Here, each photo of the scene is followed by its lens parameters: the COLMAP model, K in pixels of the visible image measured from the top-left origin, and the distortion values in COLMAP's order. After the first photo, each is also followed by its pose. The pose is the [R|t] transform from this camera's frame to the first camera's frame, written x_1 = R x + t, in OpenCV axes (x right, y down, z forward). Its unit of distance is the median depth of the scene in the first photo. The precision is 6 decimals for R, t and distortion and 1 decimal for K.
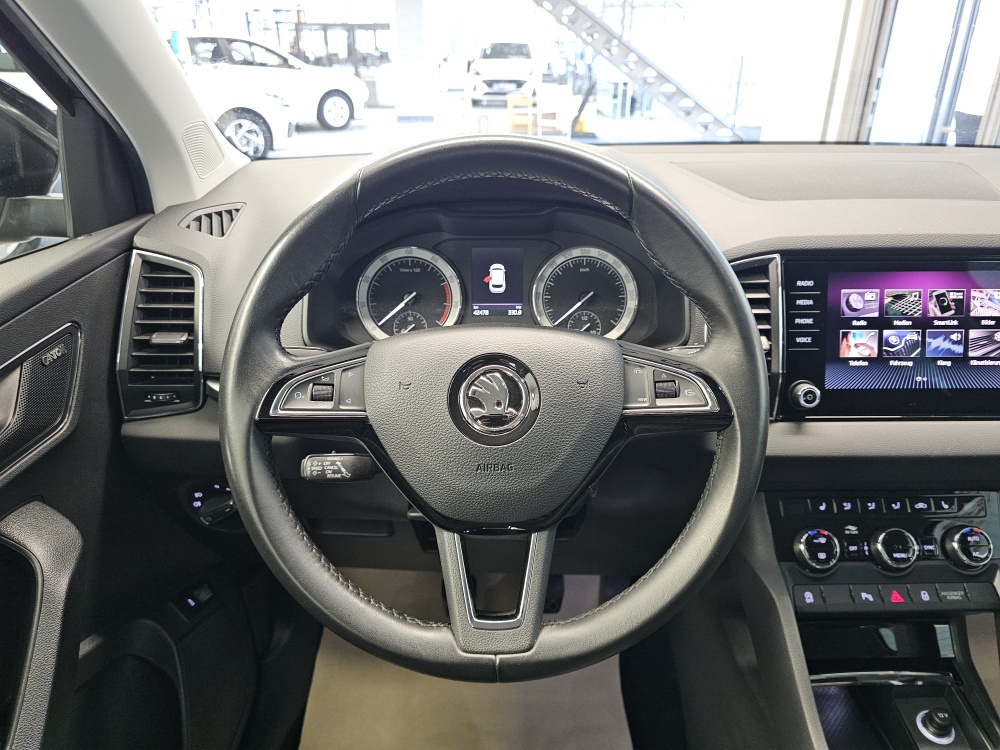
lens RADIAL K [[672.7, 0, 500.4], [0, 672.7, 363.6], [0, 0, 1]] dist [0.027621, -0.043412]
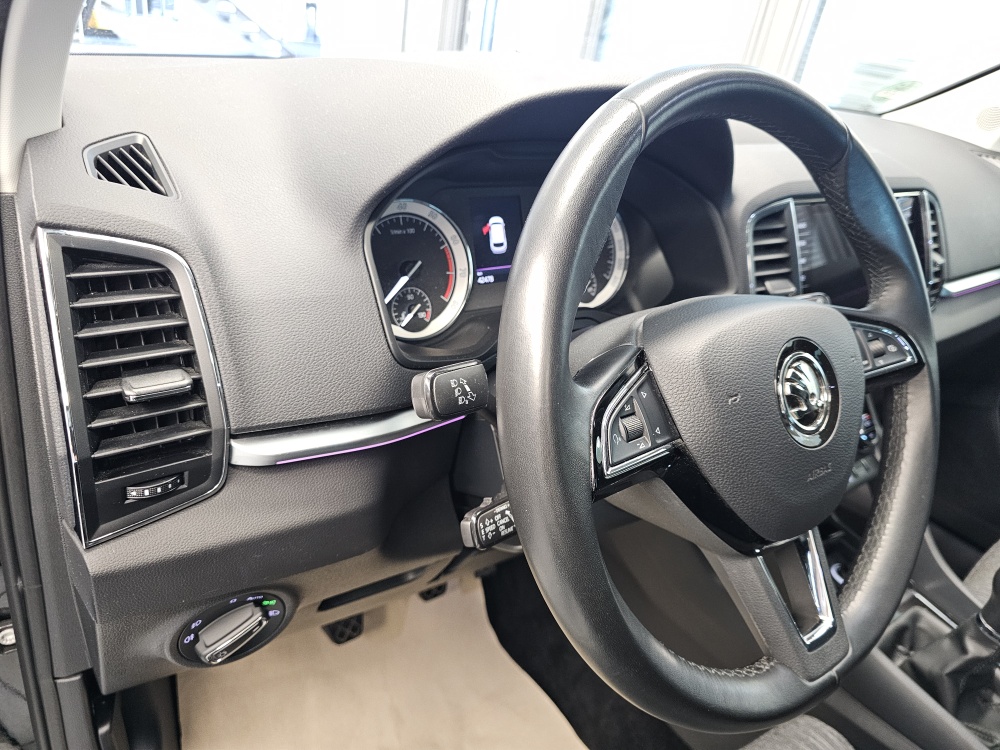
lens RADIAL K [[692.0, 0, 503.1], [0, 692.0, 371.6], [0, 0, 1]] dist [0.001396, -0.000675]
pose [[0.804555, -0.171327, 0.568629, -0.563248], [0.107579, 0.983688, 0.144170, -0.095510], [-0.584054, -0.054820, 0.809862, 0.353116]]
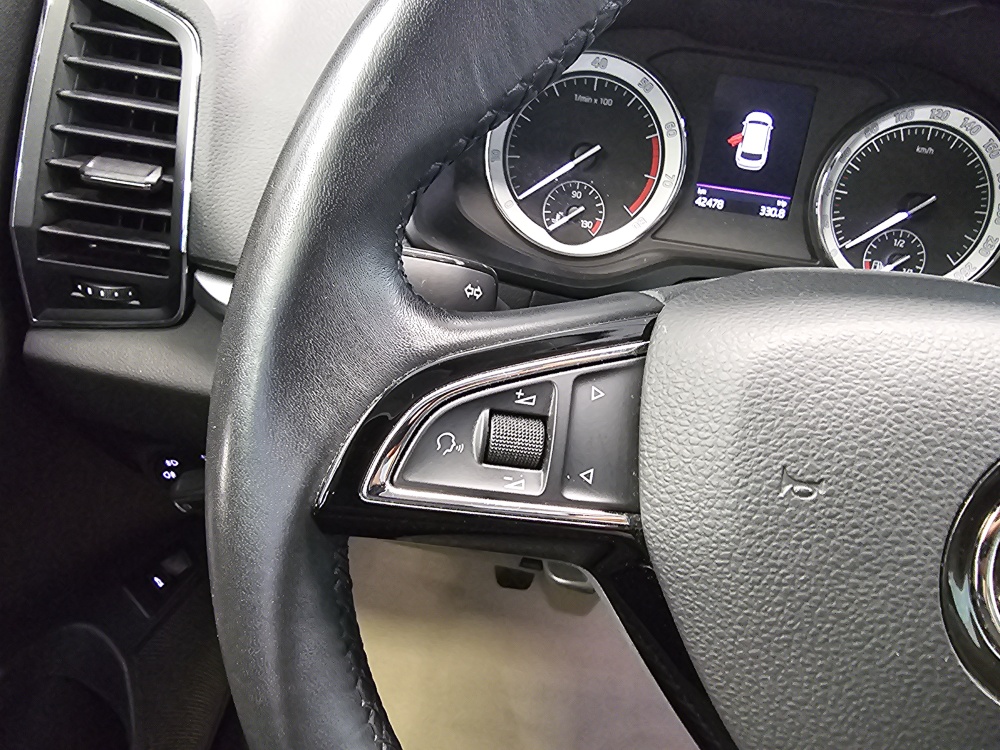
lens RADIAL K [[682.9, 0, 485.5], [0, 682.9, 372.8], [0, 0, 1]] dist [-0.002544, -0.004336]
pose [[0.988401, 0.151568, -0.009520, -0.201896], [-0.146038, 0.965798, 0.214261, -0.040276], [0.041669, -0.210386, 0.976730, 0.489003]]
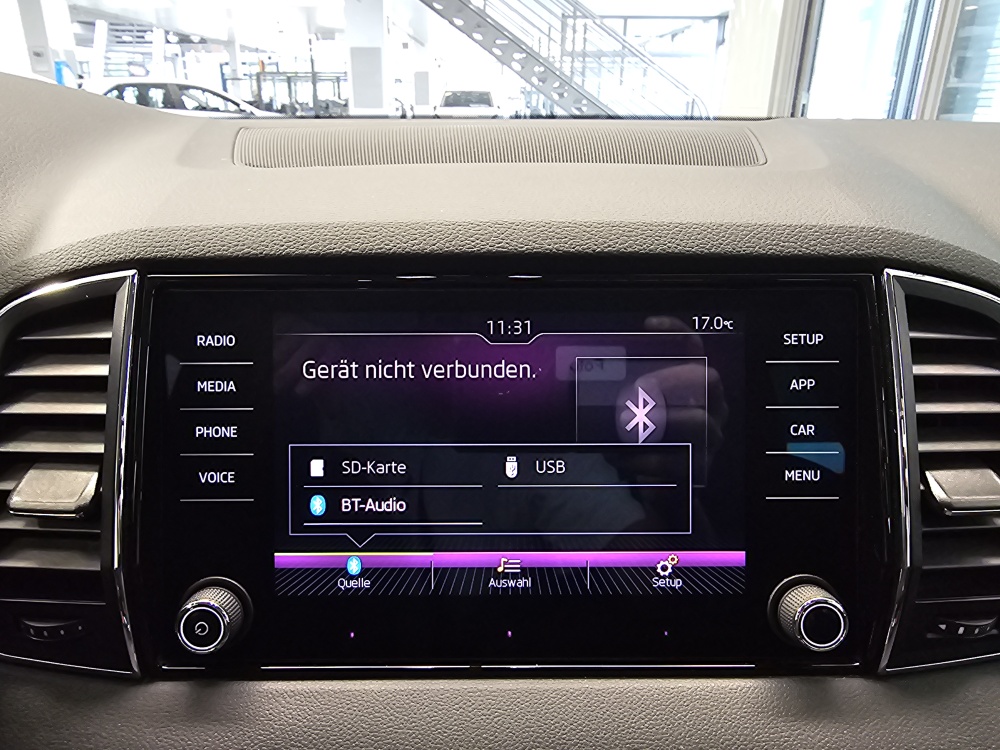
lens RADIAL K [[657.0, 0, 480.9], [0, 657.0, 370.5], [0, 0, 1]] dist [-0.003154, -0.001775]
pose [[0.999957, 0.000846, -0.009279, 0.591002], [-0.001327, 0.998645, -0.052023, -0.076592], [0.009222, 0.052033, 0.998603, 0.579852]]
